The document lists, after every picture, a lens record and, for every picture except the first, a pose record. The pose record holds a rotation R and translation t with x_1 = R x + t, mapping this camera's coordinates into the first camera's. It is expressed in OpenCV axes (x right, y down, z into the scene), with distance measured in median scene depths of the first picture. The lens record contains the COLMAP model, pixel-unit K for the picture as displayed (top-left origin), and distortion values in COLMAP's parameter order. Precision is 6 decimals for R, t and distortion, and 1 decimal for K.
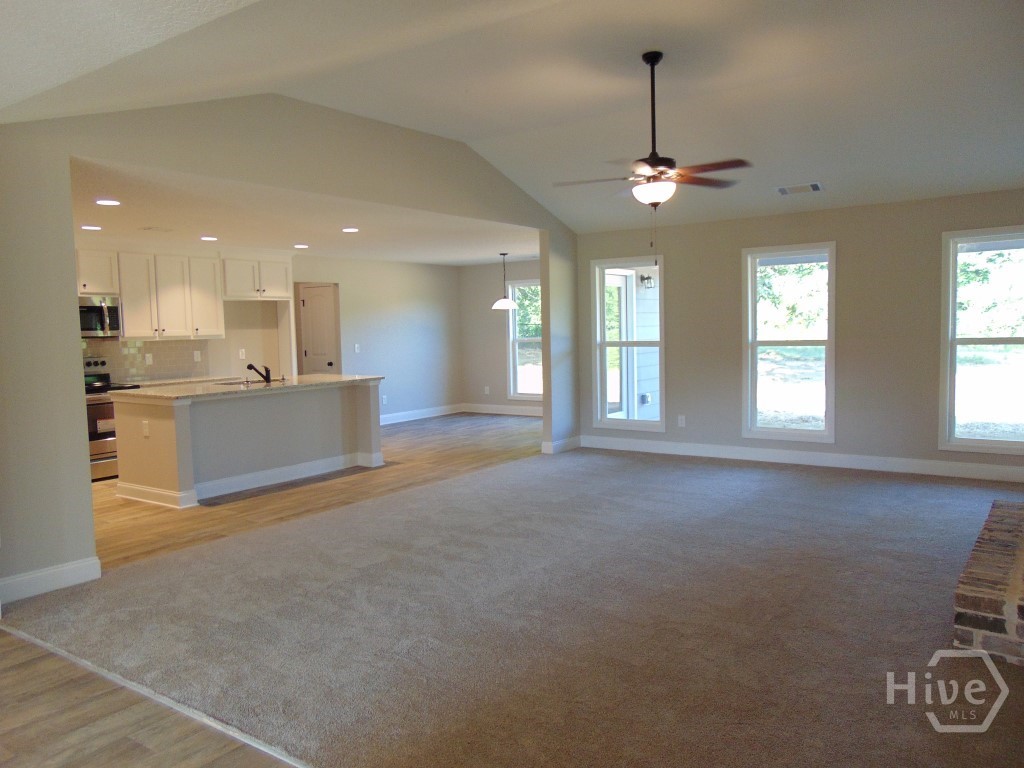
lens RADIAL K [[774.0, 0, 512.3], [0, 774.0, 388.8], [0, 0, 1]] dist [-0.001010, 0.023202]
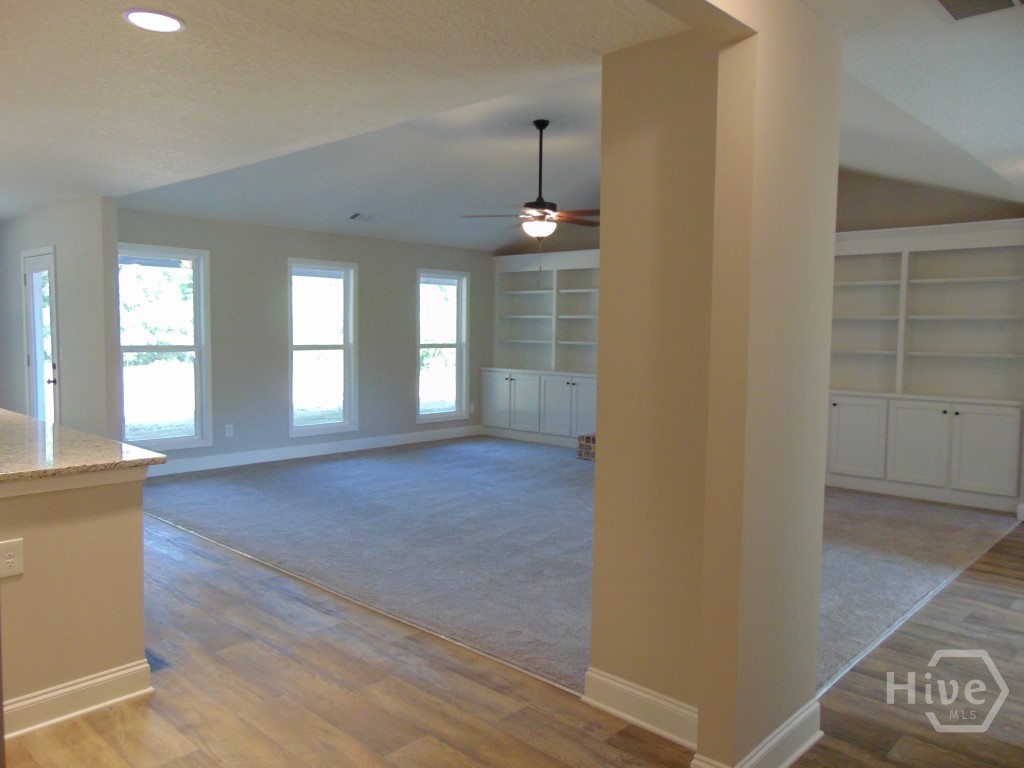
lens RADIAL K [[774.0, 0, 515.9], [0, 774.0, 378.6], [0, 0, 1]] dist [-0.001010, 0.023202]
pose [[0.123494, -0.040194, 0.991531, -0.679866], [0.059923, 0.997658, 0.032979, -0.031837], [-0.990534, 0.055343, 0.125613, 0.548125]]
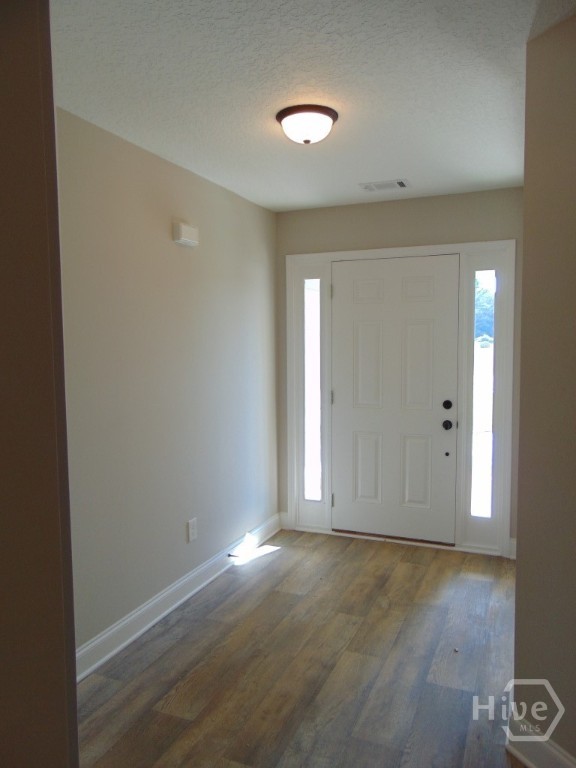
lens RADIAL K [[580.5, 0, 287.9], [0, 580.5, 384.3], [0, 0, 1]] dist [-0.001010, 0.023202]
pose [[-0.973718, 0.046515, -0.222955, -0.286137], [0.011891, 0.987970, 0.154185, -0.082062], [0.227444, 0.147481, -0.962558, 1.018875]]
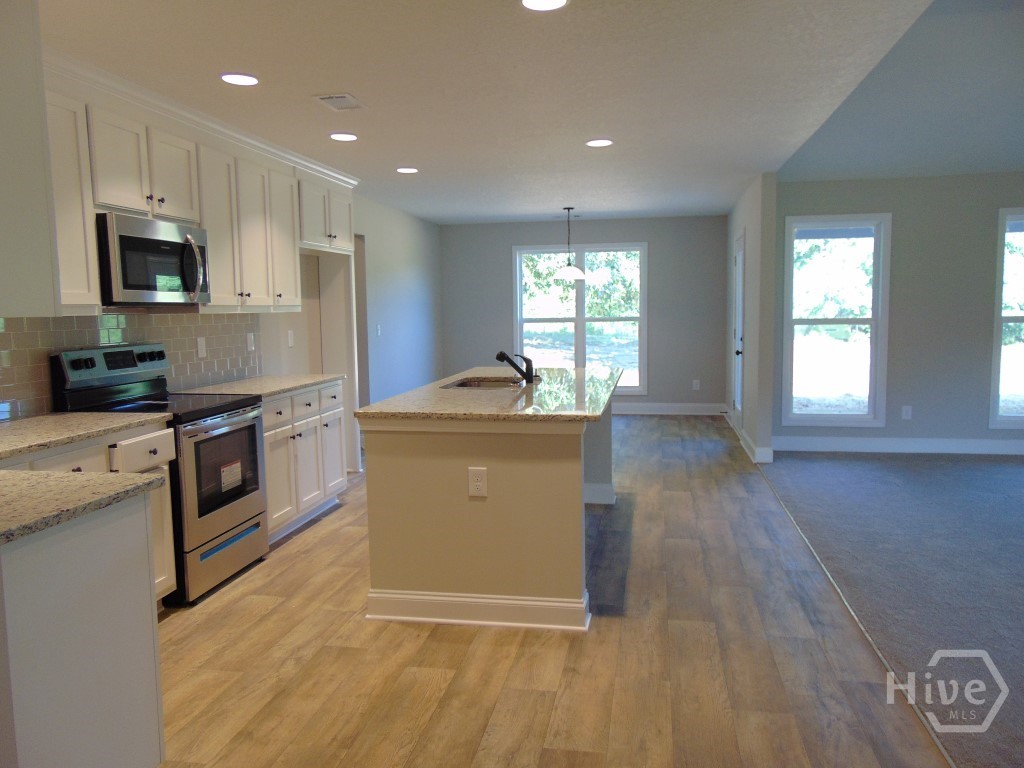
lens RADIAL K [[774.0, 0, 505.8], [0, 774.0, 384.9], [0, 0, 1]] dist [-0.001010, 0.023202]
pose [[0.905206, -0.033215, 0.423673, -0.543504], [0.027915, 0.999435, 0.018709, -0.016678], [-0.424055, -0.005109, 0.905622, 0.432644]]
